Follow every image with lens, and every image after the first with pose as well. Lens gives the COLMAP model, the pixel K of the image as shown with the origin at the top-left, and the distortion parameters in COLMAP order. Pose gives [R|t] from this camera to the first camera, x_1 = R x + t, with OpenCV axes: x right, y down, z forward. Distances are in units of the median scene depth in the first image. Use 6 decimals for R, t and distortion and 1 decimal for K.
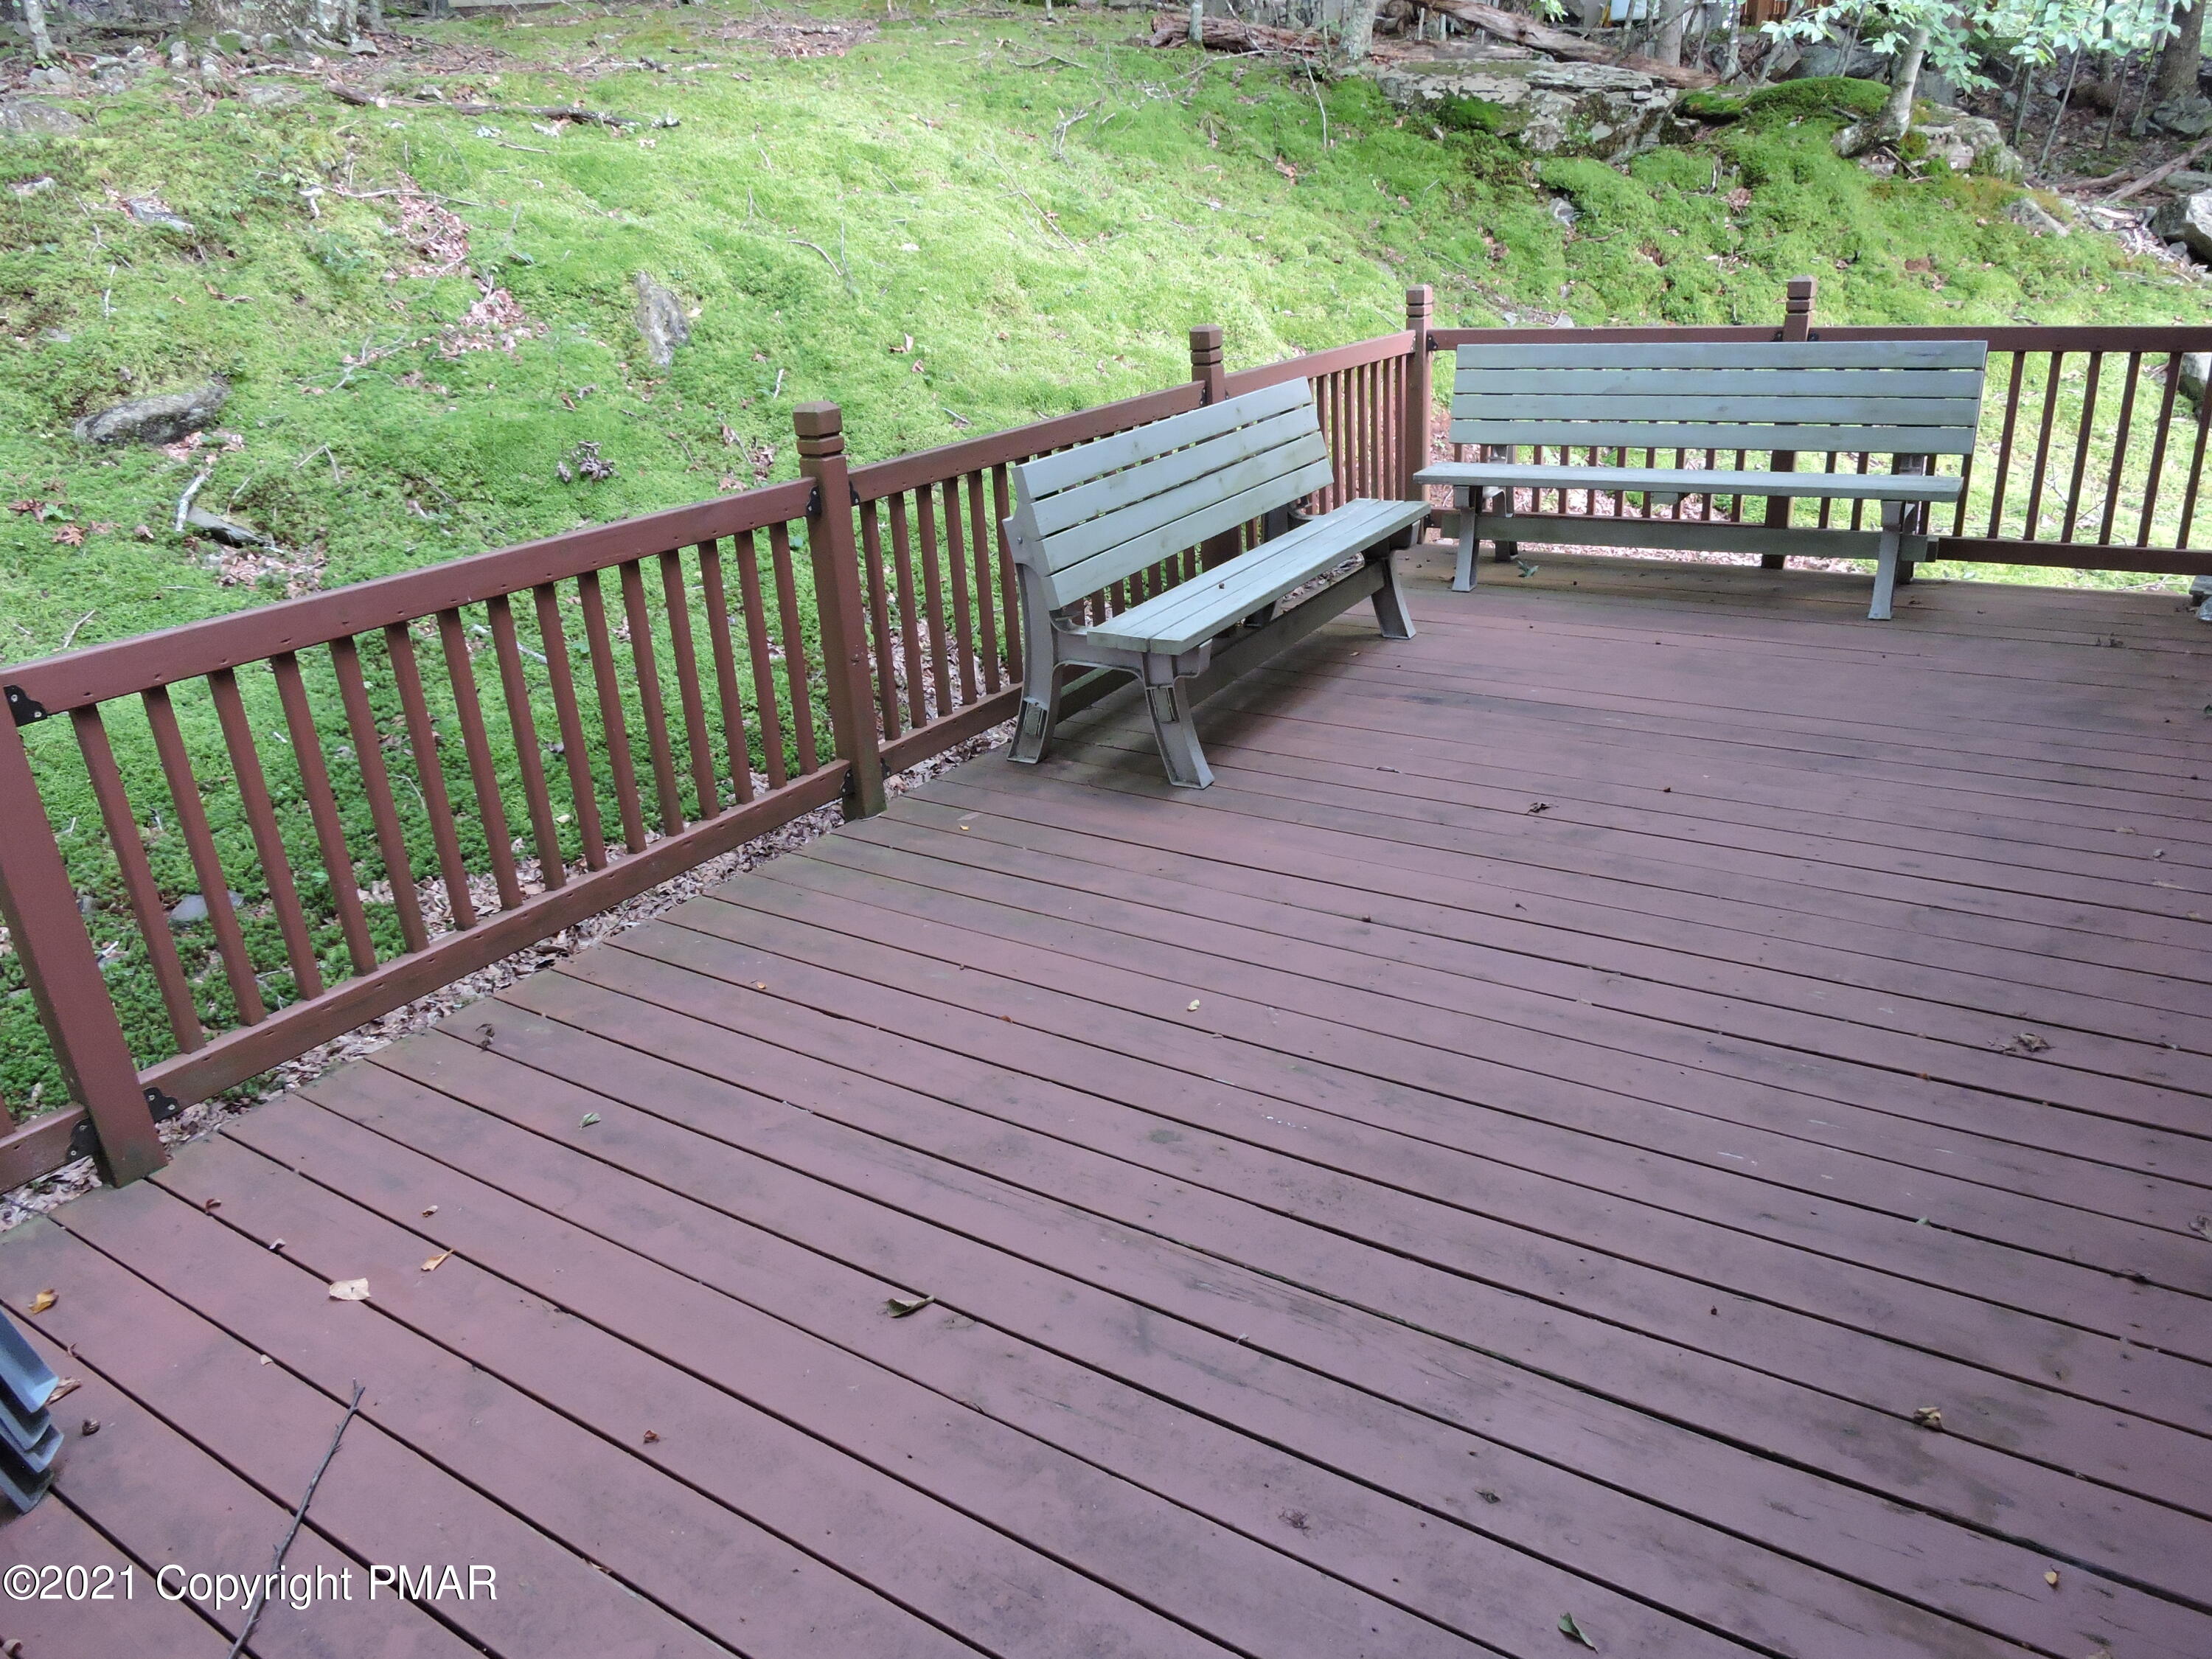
lens RADIAL K [[1570.7, 0, 1098.5], [0, 1570.7, 818.5], [0, 0, 1]] dist [-0.006004, 0.000250]
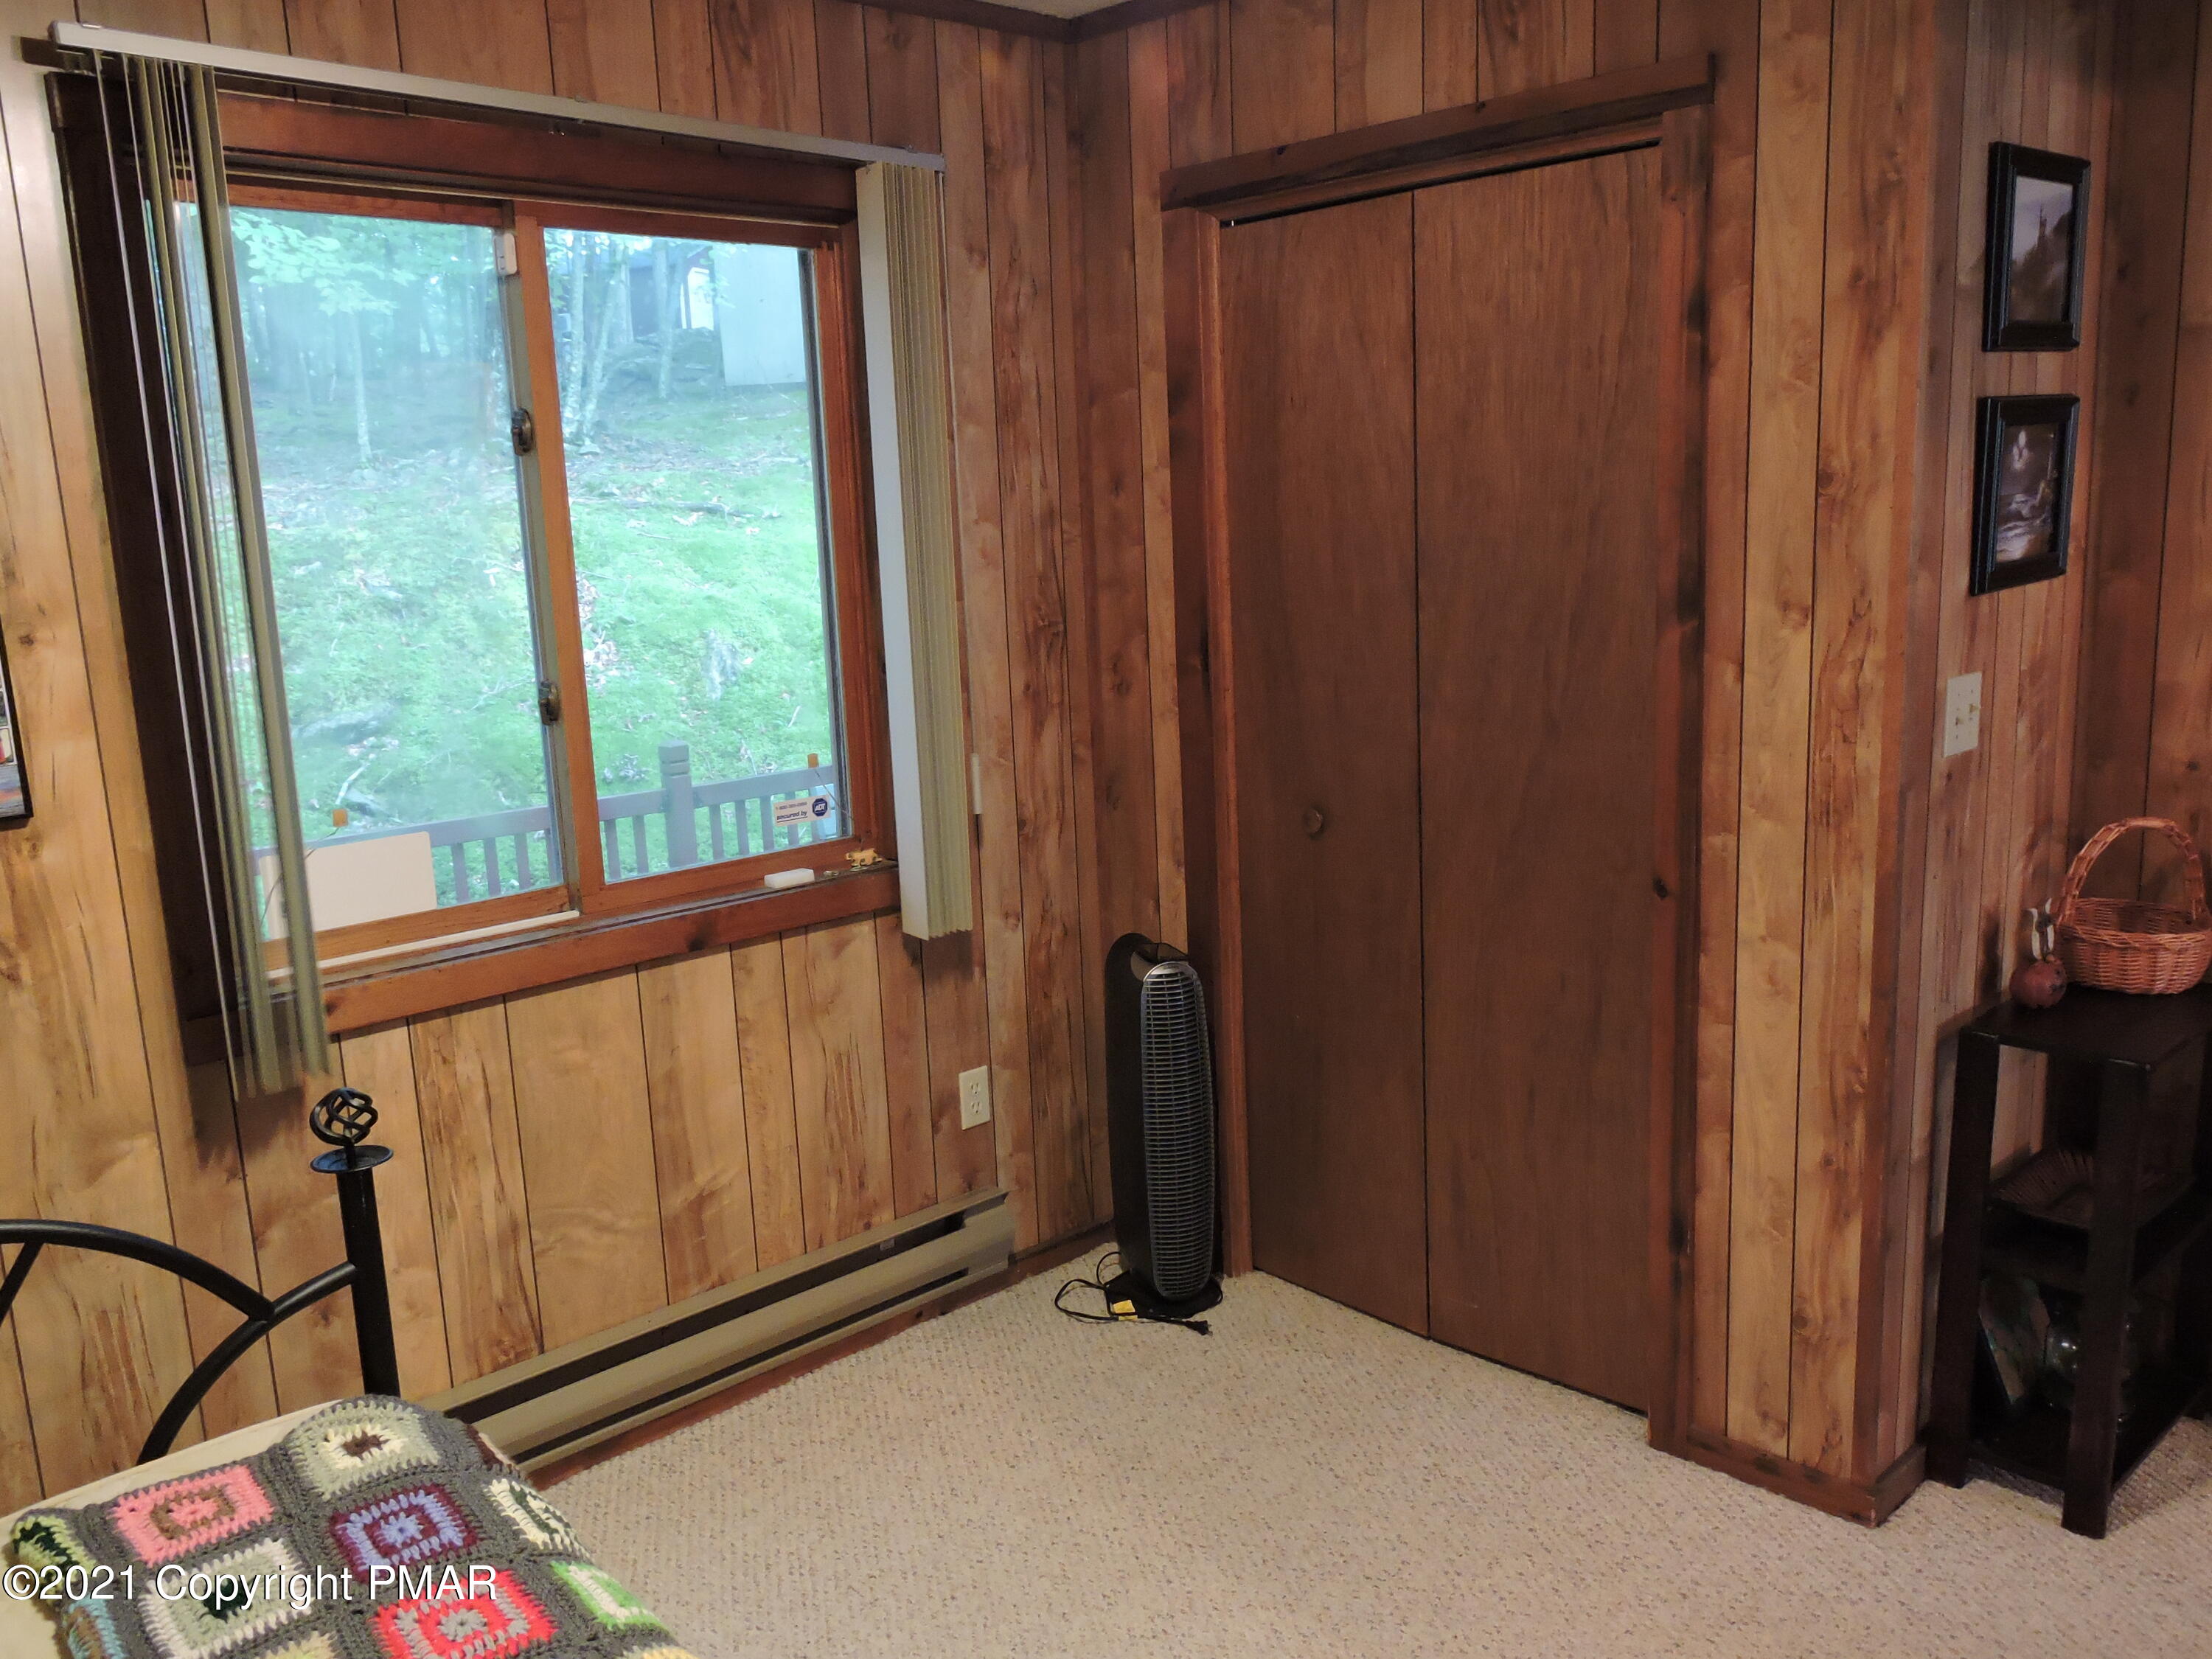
lens RADIAL K [[1763.7, 0, 1103.0], [0, 1763.7, 826.3], [0, 0, 1]] dist [-0.015184, 0.007801]
pose [[0.974146, 0.049777, -0.220366, 0.356383], [-0.091384, 0.978883, -0.182858, 0.053741], [0.206610, 0.198269, 0.958124, -0.315163]]
